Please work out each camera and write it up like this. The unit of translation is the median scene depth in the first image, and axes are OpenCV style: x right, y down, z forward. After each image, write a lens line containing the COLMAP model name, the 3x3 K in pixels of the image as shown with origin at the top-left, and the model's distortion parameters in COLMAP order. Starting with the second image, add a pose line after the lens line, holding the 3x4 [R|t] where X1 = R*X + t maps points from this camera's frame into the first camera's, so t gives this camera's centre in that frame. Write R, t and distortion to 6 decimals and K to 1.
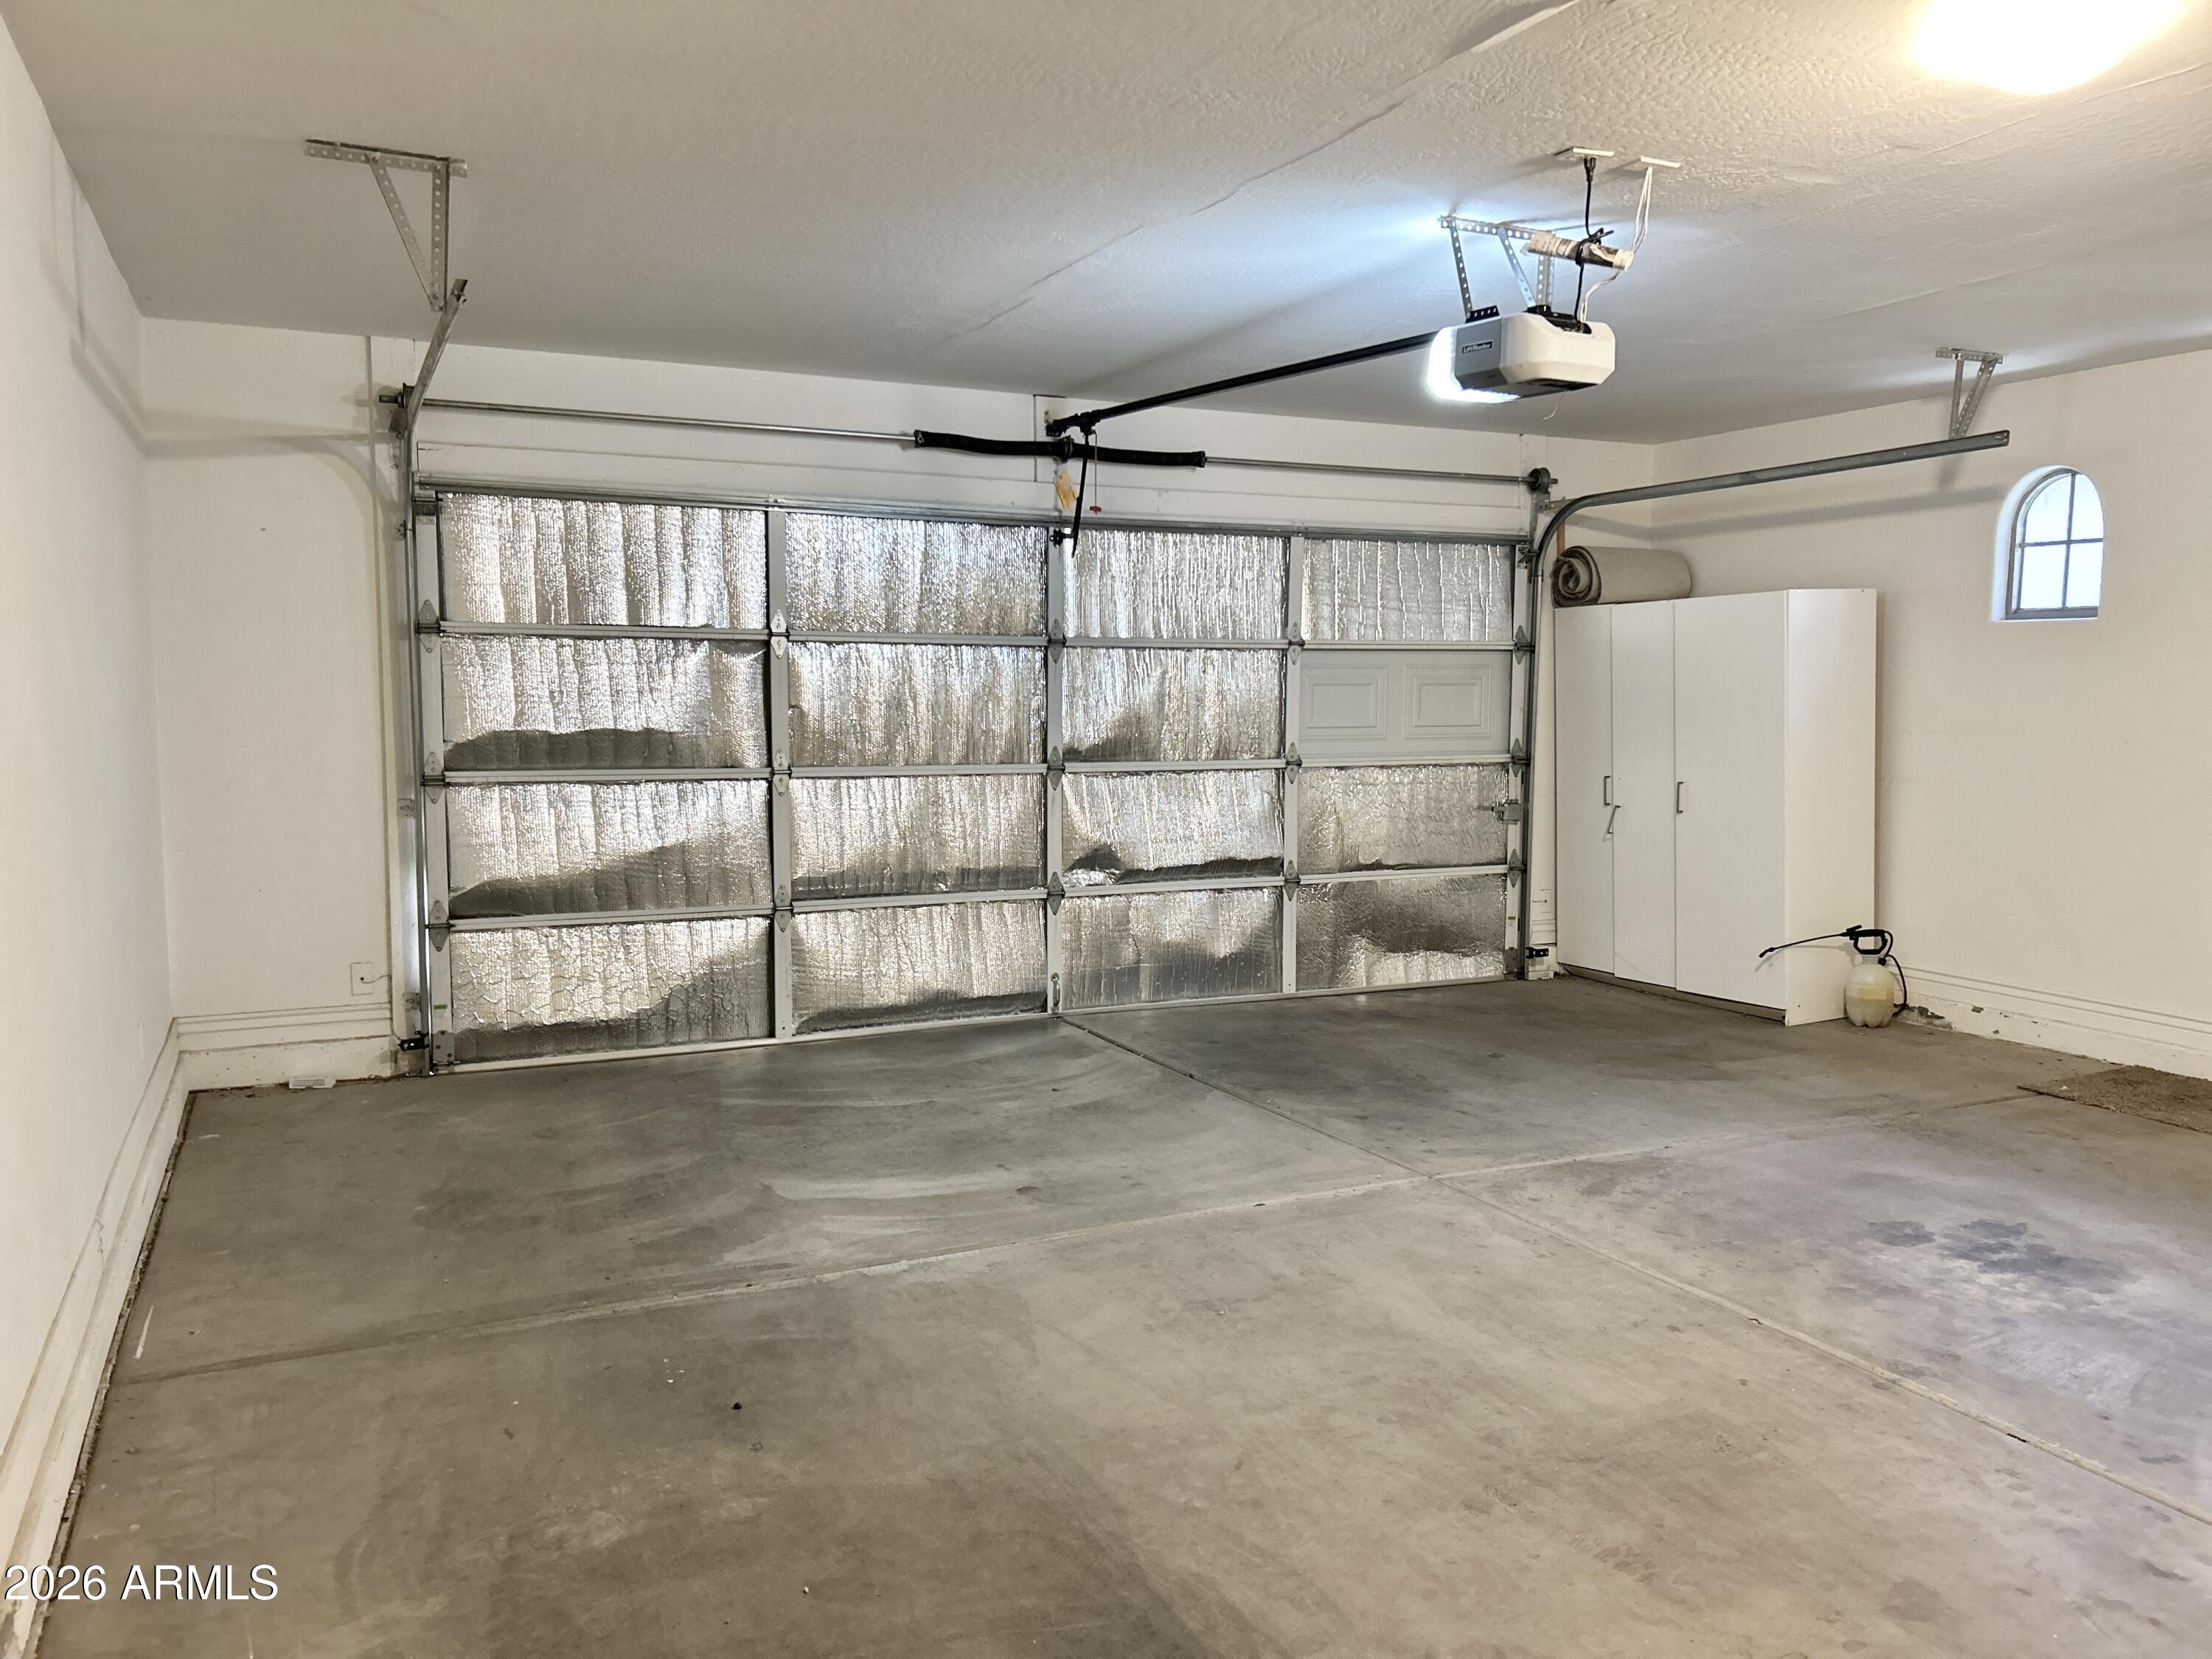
lens RADIAL K [[1668.8, 0, 1102.2], [0, 1668.8, 832.0], [0, 0, 1]] dist [0.052591, -0.067879]
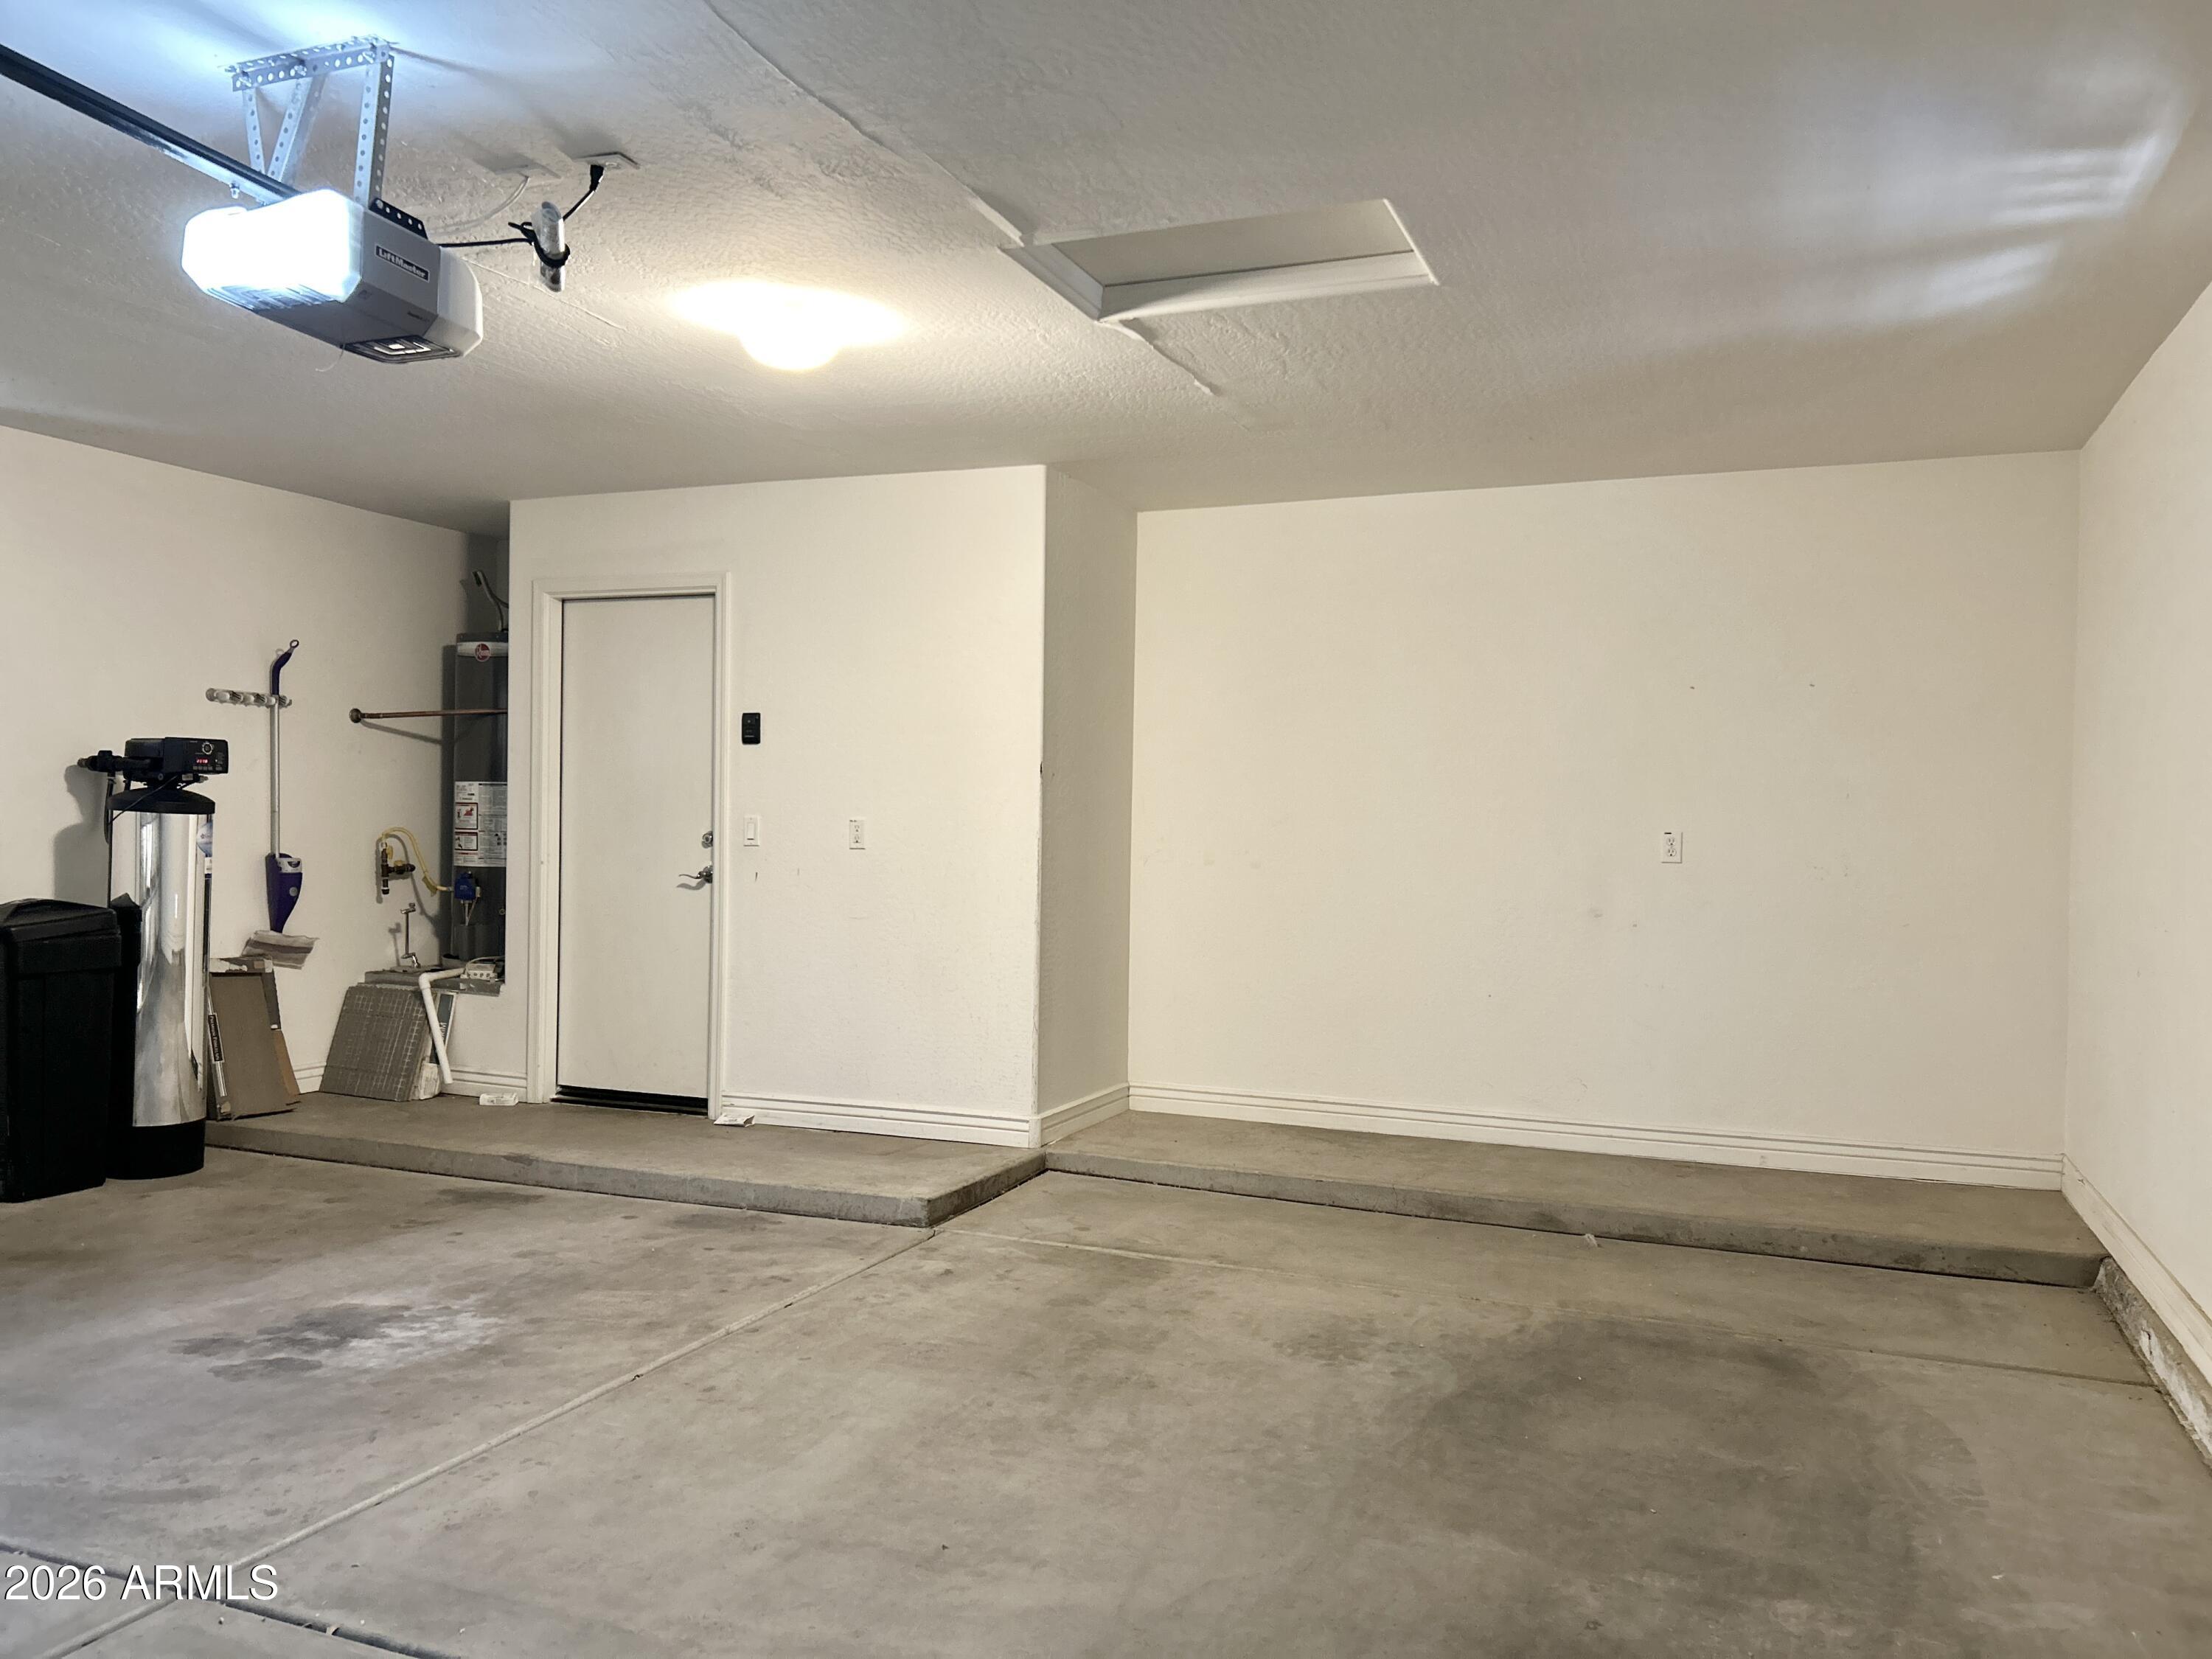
lens RADIAL K [[1668.8, 0, 1104.1], [0, 1668.8, 828.1], [0, 0, 1]] dist [0.052591, -0.067879]
pose [[-0.678977, -0.016396, 0.733976, -0.557024], [0.046537, 0.996779, 0.065317, -0.099710], [-0.732683, 0.078506, -0.676027, 1.451272]]
